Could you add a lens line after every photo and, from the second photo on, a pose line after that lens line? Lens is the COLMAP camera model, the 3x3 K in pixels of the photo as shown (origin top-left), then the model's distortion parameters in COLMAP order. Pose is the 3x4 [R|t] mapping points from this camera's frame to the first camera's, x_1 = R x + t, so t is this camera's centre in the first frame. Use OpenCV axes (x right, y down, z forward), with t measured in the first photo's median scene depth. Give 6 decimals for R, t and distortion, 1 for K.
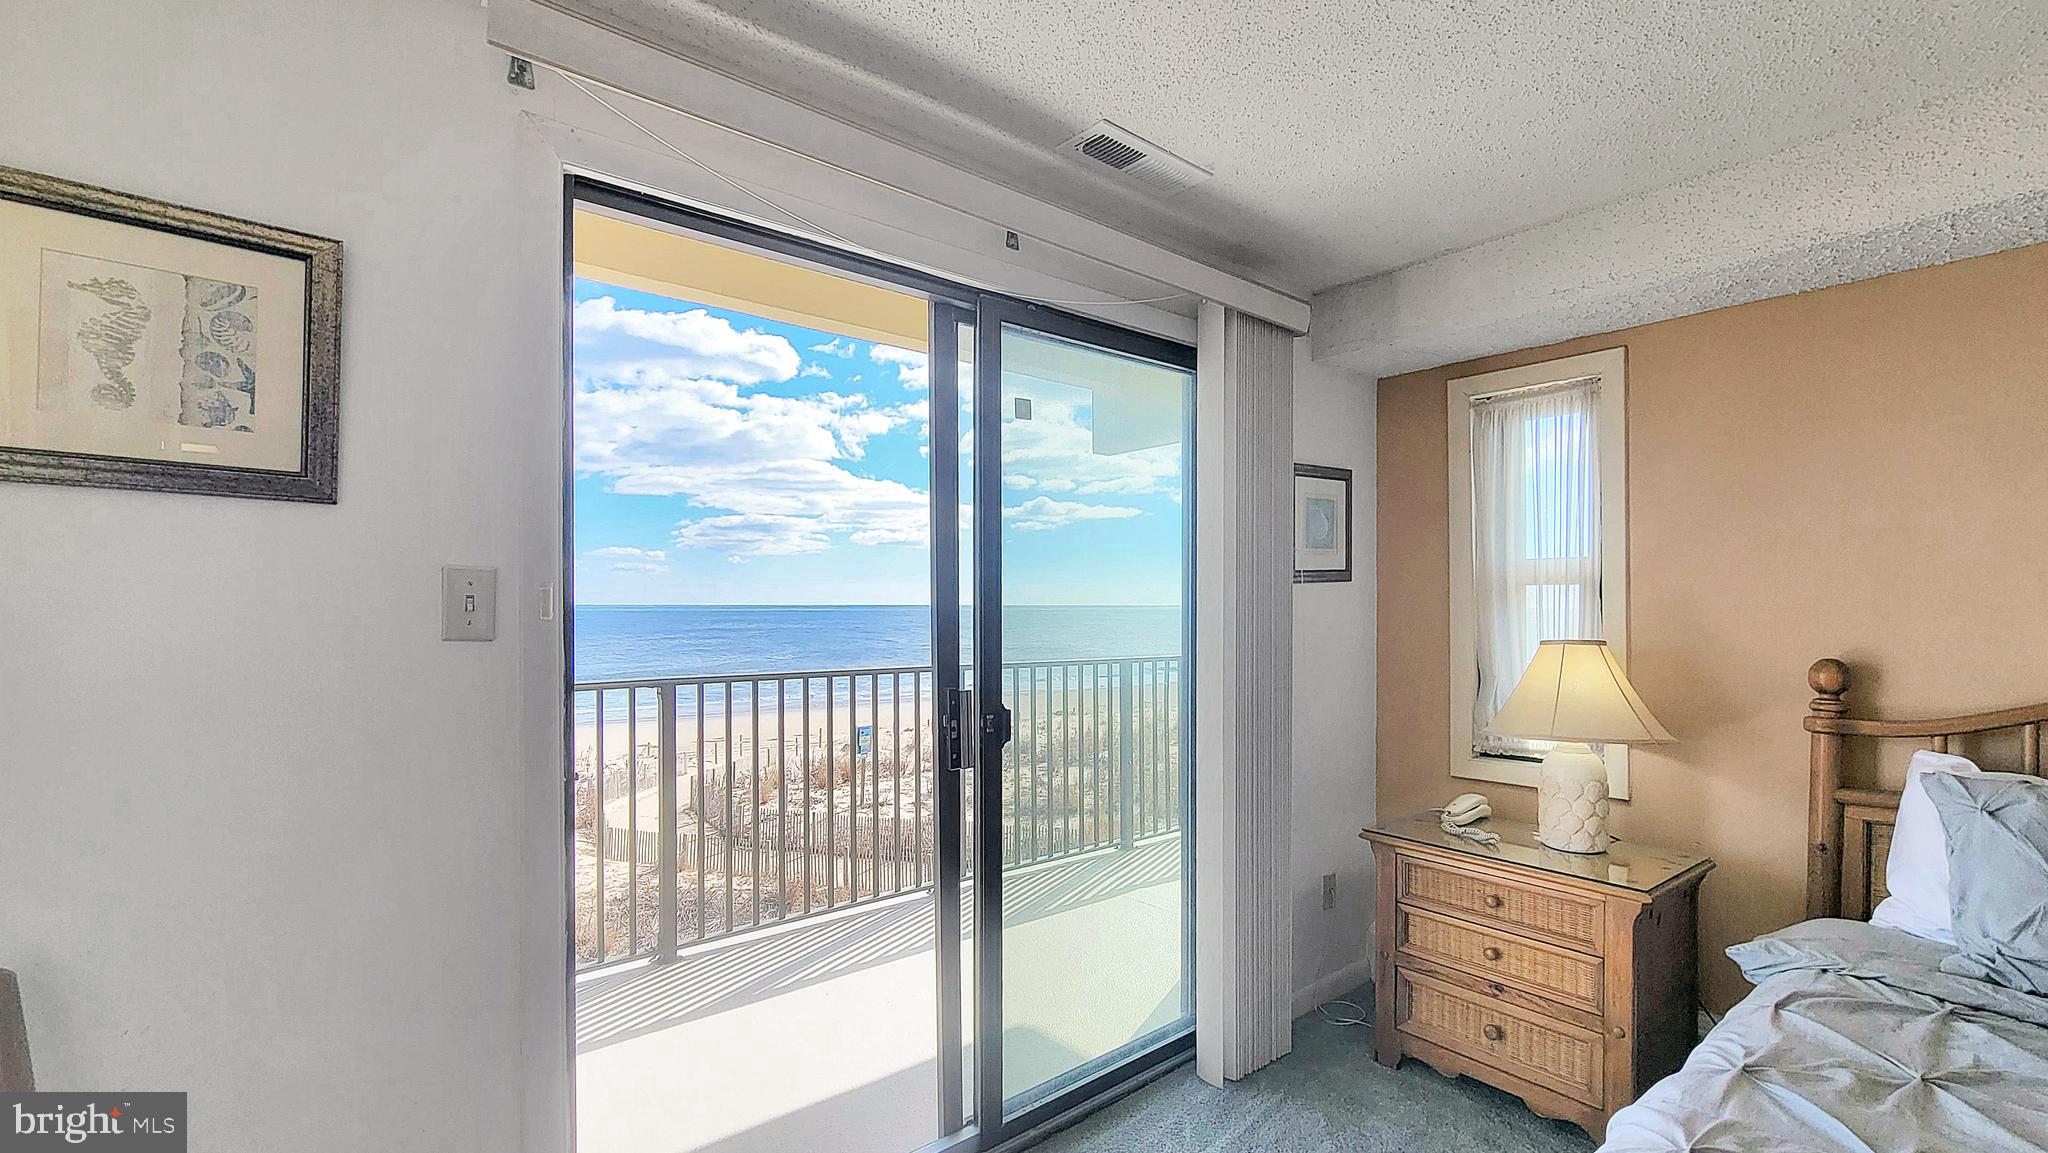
lens RADIAL K [[856.6, 0, 1023.3], [0, 856.6, 582.7], [0, 0, 1]] dist [-0.001365, 0.002021]
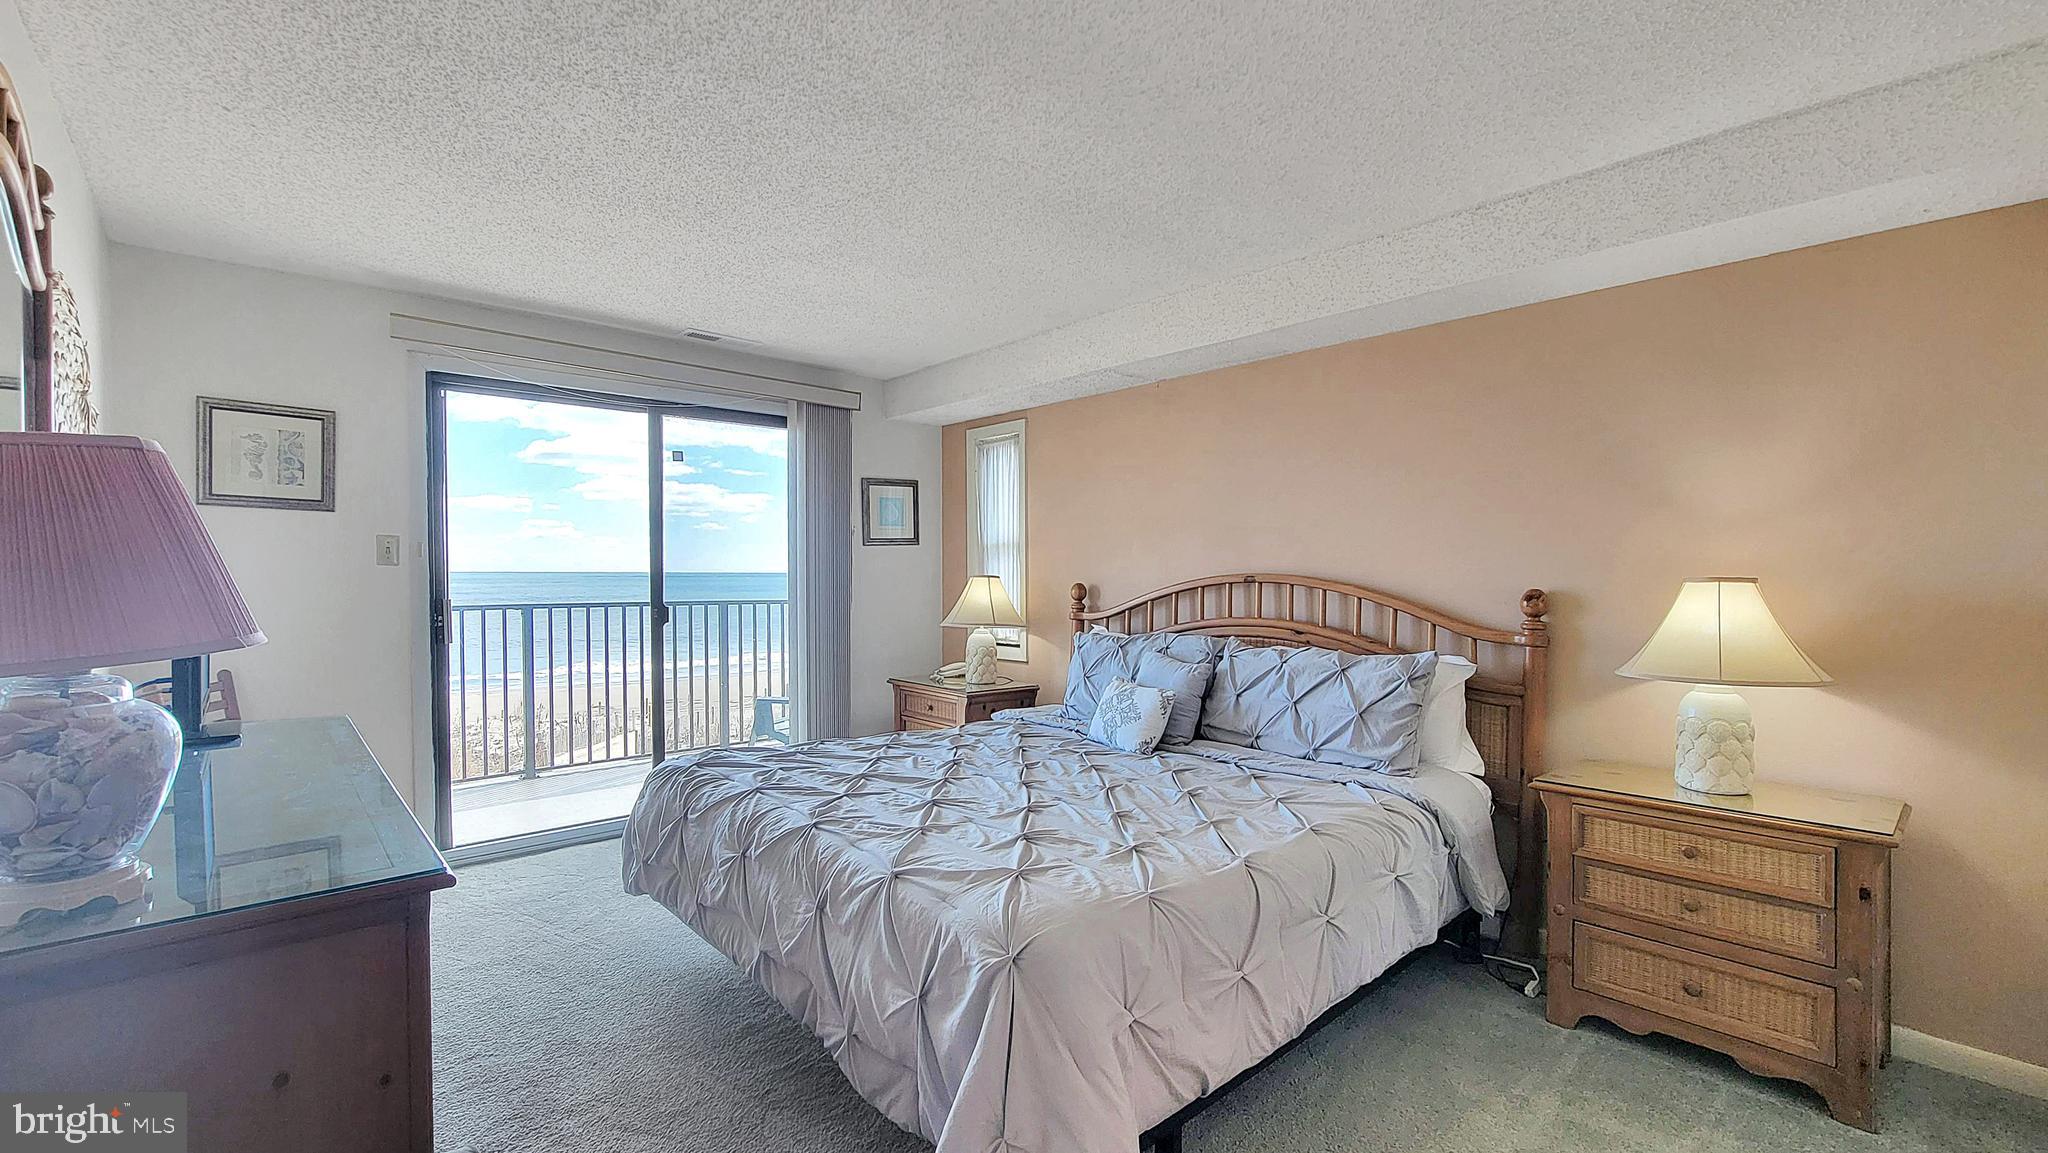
lens RADIAL K [[856.6, 0, 1018.4], [0, 856.6, 563.8], [0, 0, 1]] dist [-0.001365, 0.002021]
pose [[0.999678, 0.001414, 0.025350, 0.787764], [-0.001750, 0.999911, 0.013211, 0.019779], [-0.025329, -0.013251, 0.999591, -1.076581]]
